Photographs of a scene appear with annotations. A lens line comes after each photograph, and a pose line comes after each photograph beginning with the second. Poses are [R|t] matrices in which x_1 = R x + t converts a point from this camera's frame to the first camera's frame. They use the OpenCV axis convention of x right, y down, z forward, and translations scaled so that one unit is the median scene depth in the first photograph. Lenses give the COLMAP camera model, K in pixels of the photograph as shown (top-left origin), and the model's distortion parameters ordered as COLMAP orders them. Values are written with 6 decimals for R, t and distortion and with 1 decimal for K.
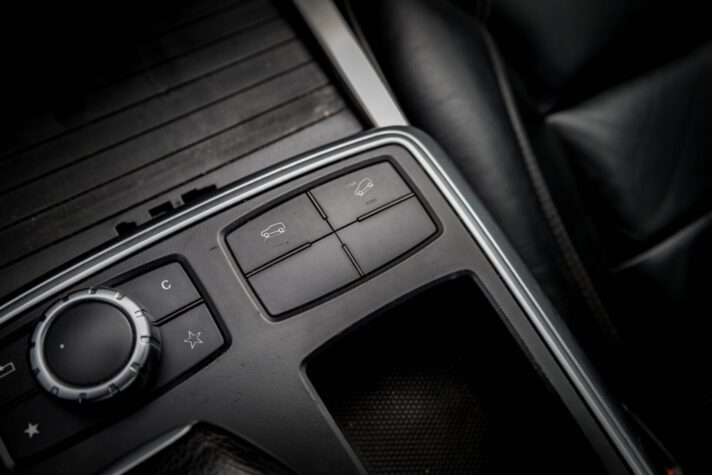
lens RADIAL K [[723.7, 0, 356.0], [0, 723.7, 237.5], [0, 0, 1]] dist [-0.009578, 0.014594]
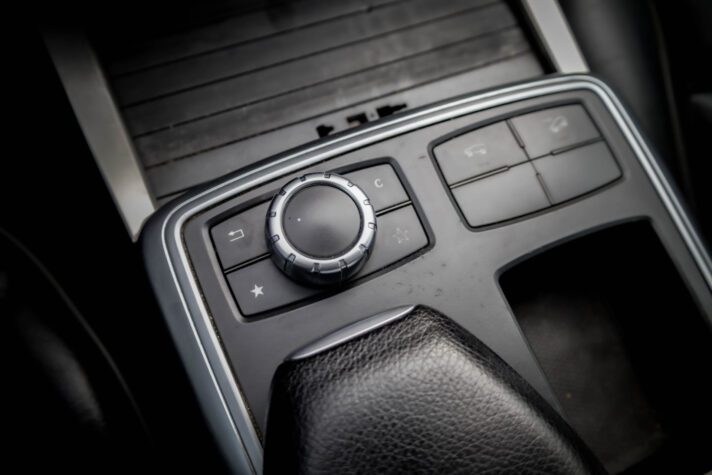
lens RADIAL K [[723.7, 0, 356.0], [0, 723.7, 237.5], [0, 0, 1]] dist [-0.009578, 0.014594]
pose [[0.987310, 0.153469, -0.040811, -0.227059], [-0.151301, 0.987131, 0.051778, 0.089740], [0.048233, -0.044946, 0.997824, -0.081126]]
